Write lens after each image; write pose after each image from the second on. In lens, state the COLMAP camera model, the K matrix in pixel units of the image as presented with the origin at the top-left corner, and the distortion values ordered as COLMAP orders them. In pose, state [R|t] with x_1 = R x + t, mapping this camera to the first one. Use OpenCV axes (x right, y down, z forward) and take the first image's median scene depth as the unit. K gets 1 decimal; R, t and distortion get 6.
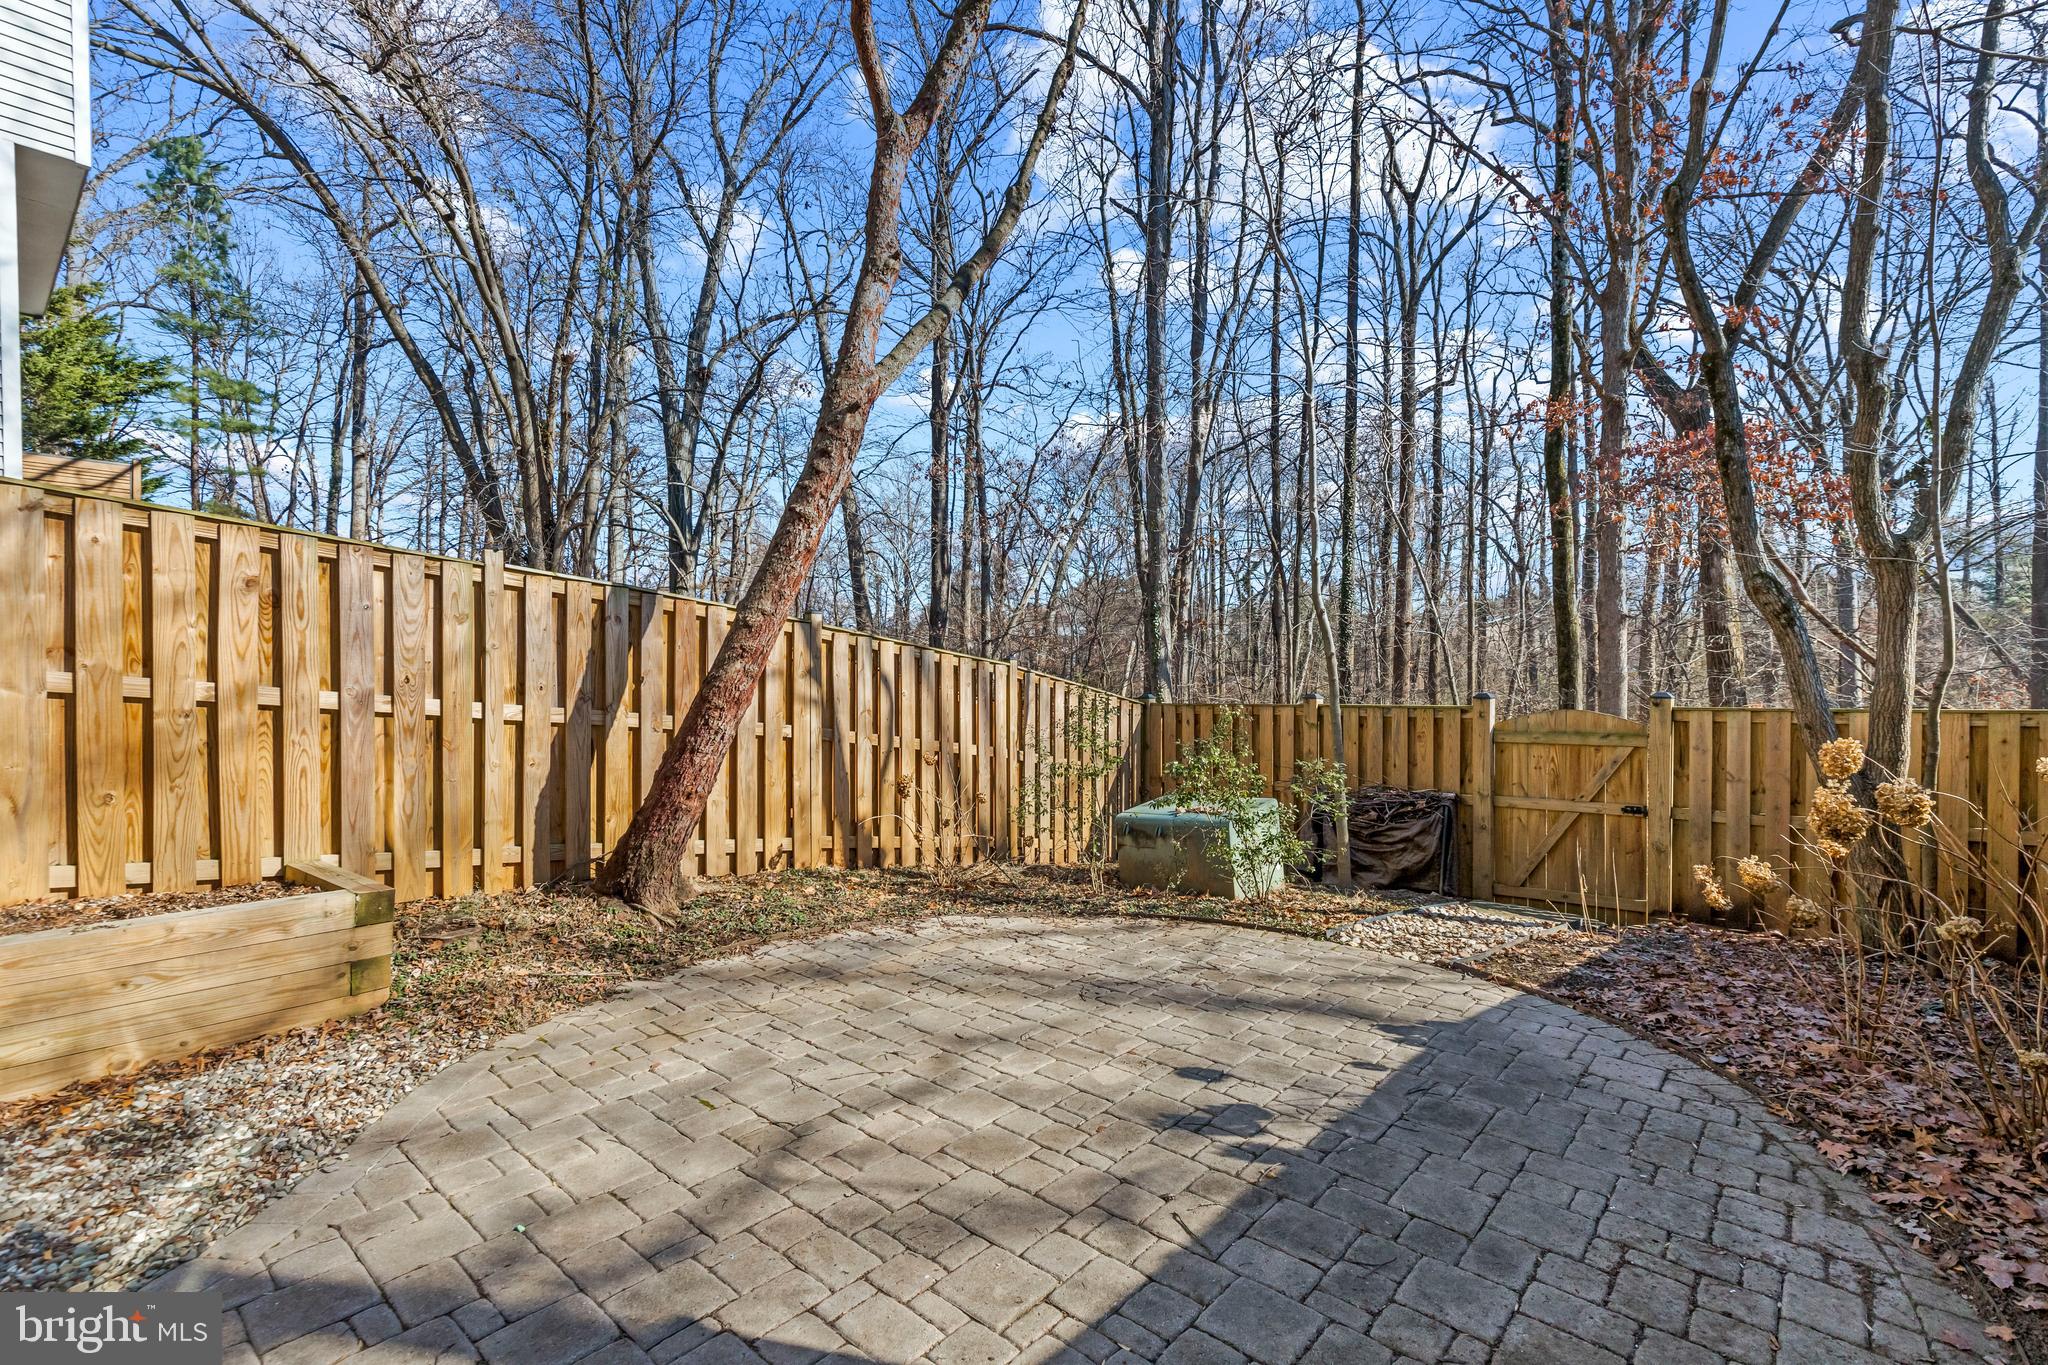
lens RADIAL K [[937.0, 0, 1023.6], [0, 937.0, 681.2], [0, 0, 1]] dist [0.001487, 0.002649]
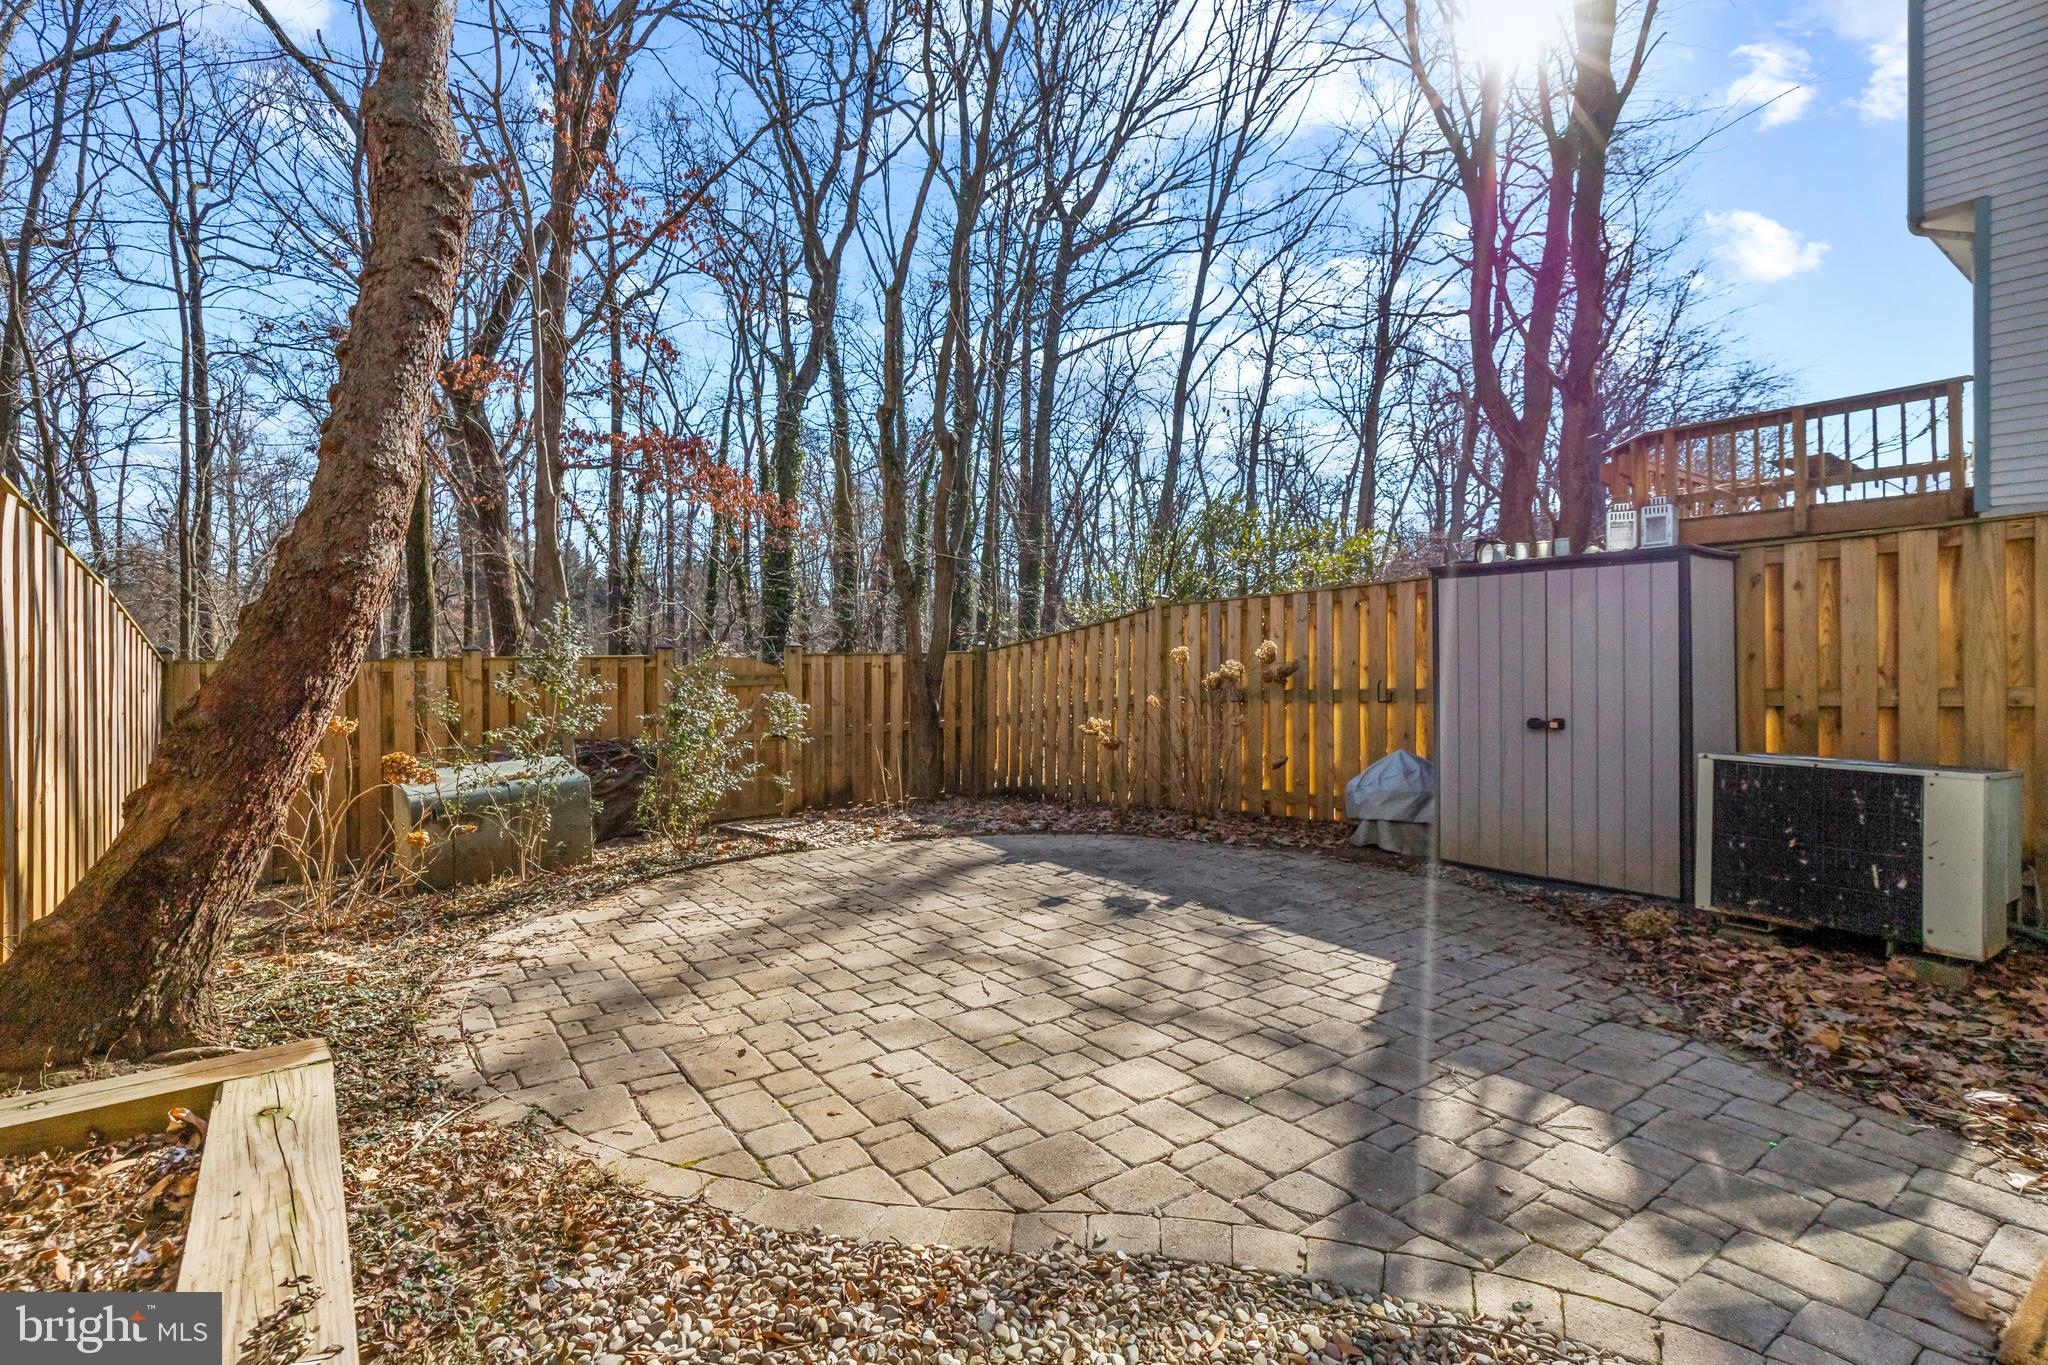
lens RADIAL K [[937.0, 0, 1019.9], [0, 937.0, 679.3], [0, 0, 1]] dist [0.001487, 0.002649]
pose [[0.217936, -0.002853, 0.975959, -1.334566], [0.006020, 0.999981, 0.001580, 0.102422], [-0.975945, 0.005531, 0.217949, 0.861326]]
